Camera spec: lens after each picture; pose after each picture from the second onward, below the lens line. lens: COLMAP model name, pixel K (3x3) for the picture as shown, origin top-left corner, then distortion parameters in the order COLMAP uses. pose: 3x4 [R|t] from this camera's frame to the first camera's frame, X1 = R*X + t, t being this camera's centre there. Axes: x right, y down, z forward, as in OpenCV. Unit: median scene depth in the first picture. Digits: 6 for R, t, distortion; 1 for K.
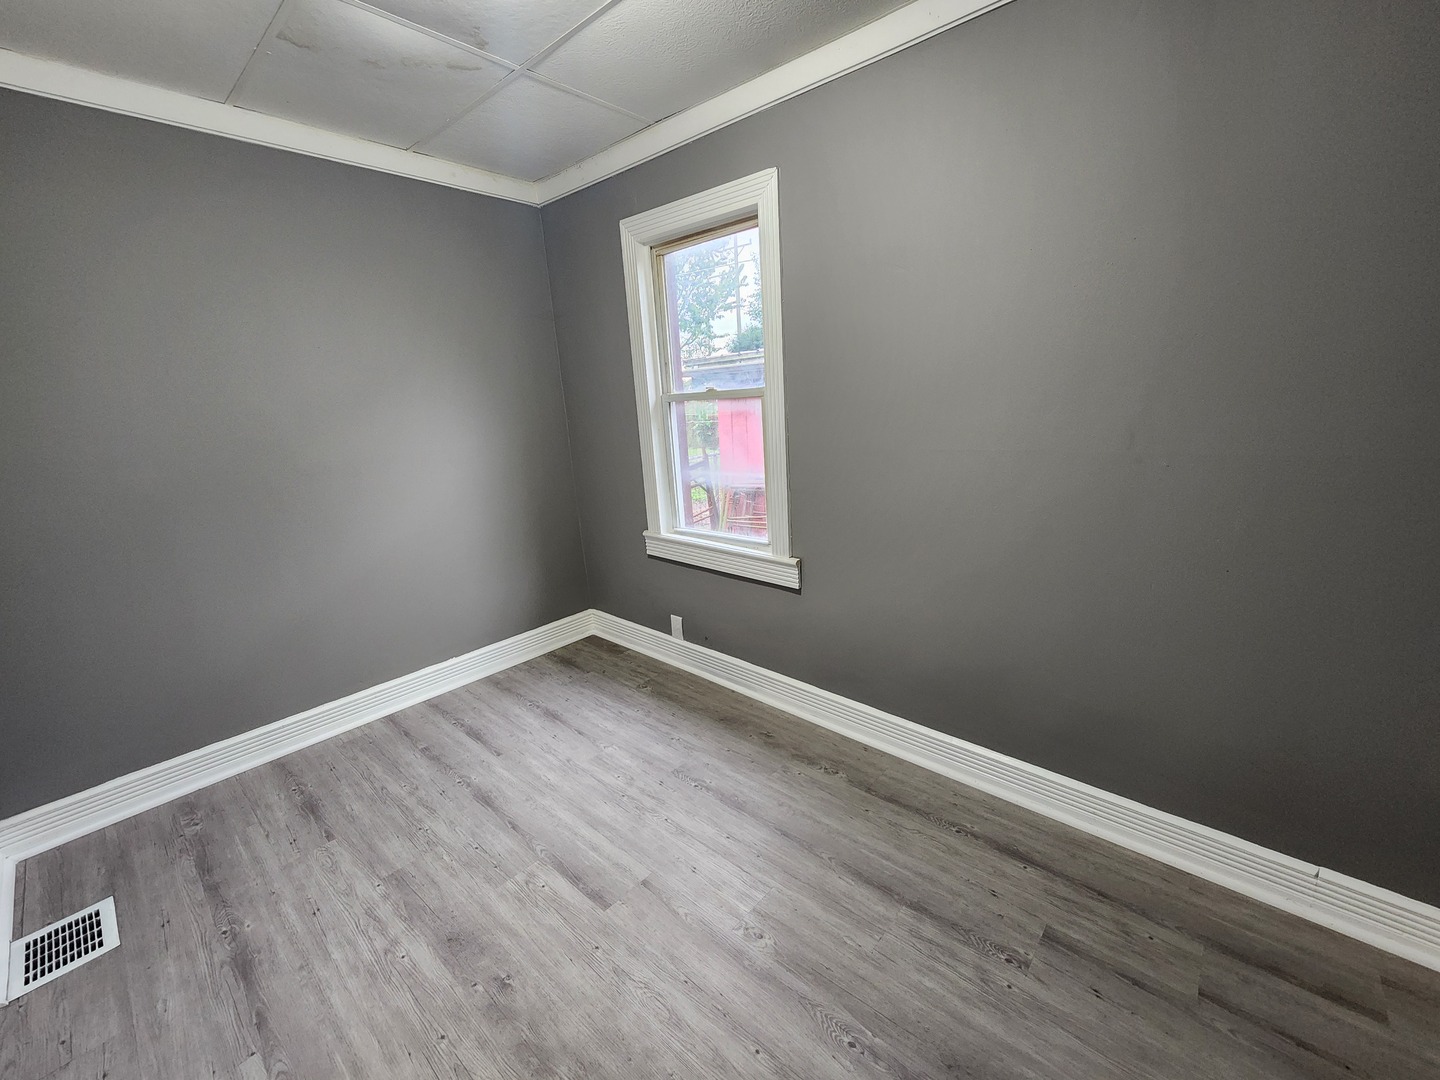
lens RADIAL K [[589.1, 0, 711.9], [0, 589.1, 547.7], [0, 0, 1]] dist [-0.000651, 0.000082]
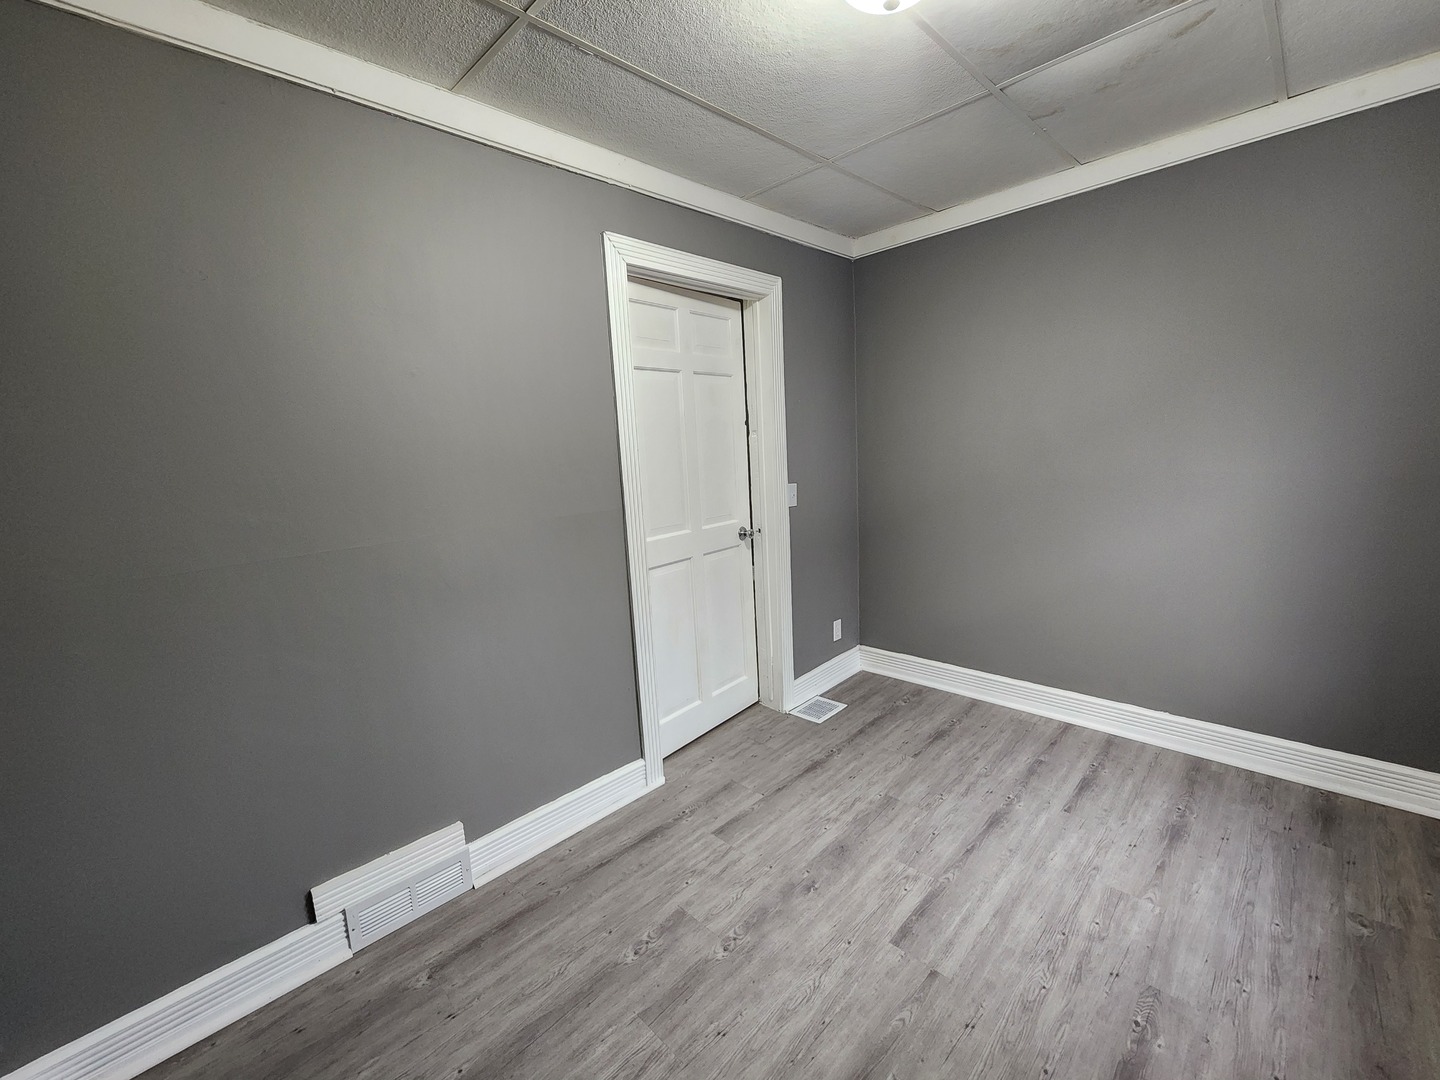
lens RADIAL K [[597.4, 0, 720.0], [0, 597.4, 540.0], [0, 0, 1]] dist [-0.001530, 0.000222]
pose [[-0.044548, 0.216302, -0.975310, 0.588827], [-0.187309, 0.957157, 0.220831, -0.188792], [0.981290, 0.192522, -0.002124, 0.500617]]
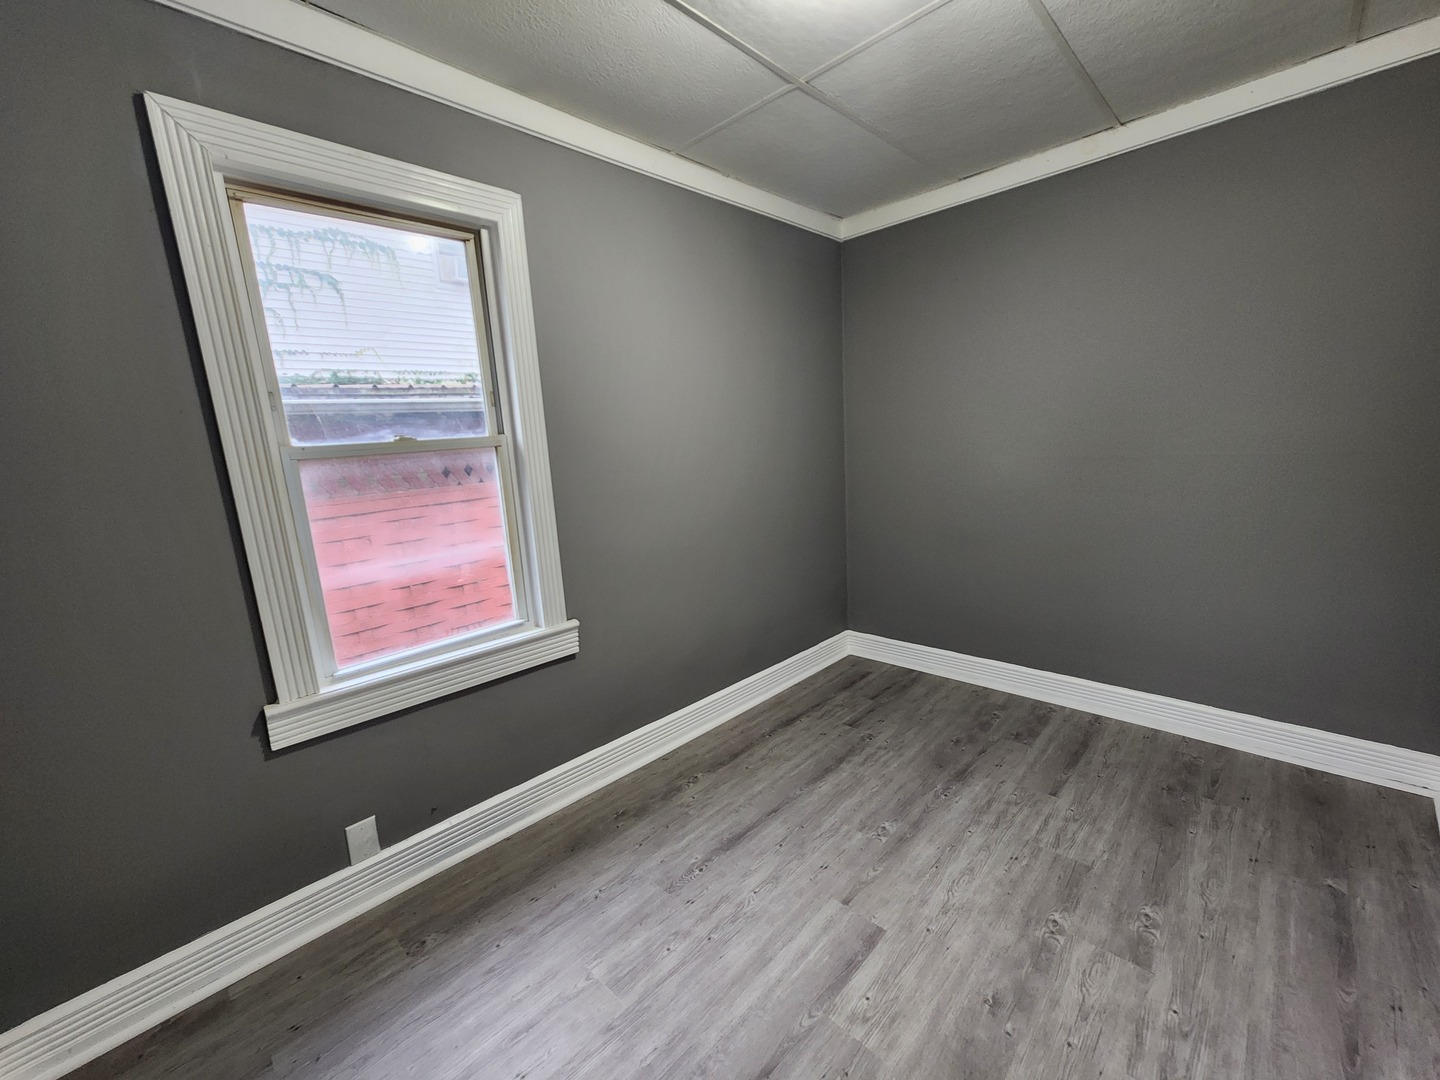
lens RADIAL K [[589.1, 0, 711.9], [0, 589.1, 547.7], [0, 0, 1]] dist [-0.000651, 0.000082]
pose [[0.039255, -0.148143, 0.988186, -0.926313], [0.295613, 0.946402, 0.130136, -0.179248], [-0.954501, 0.287012, 0.080944, 0.873221]]
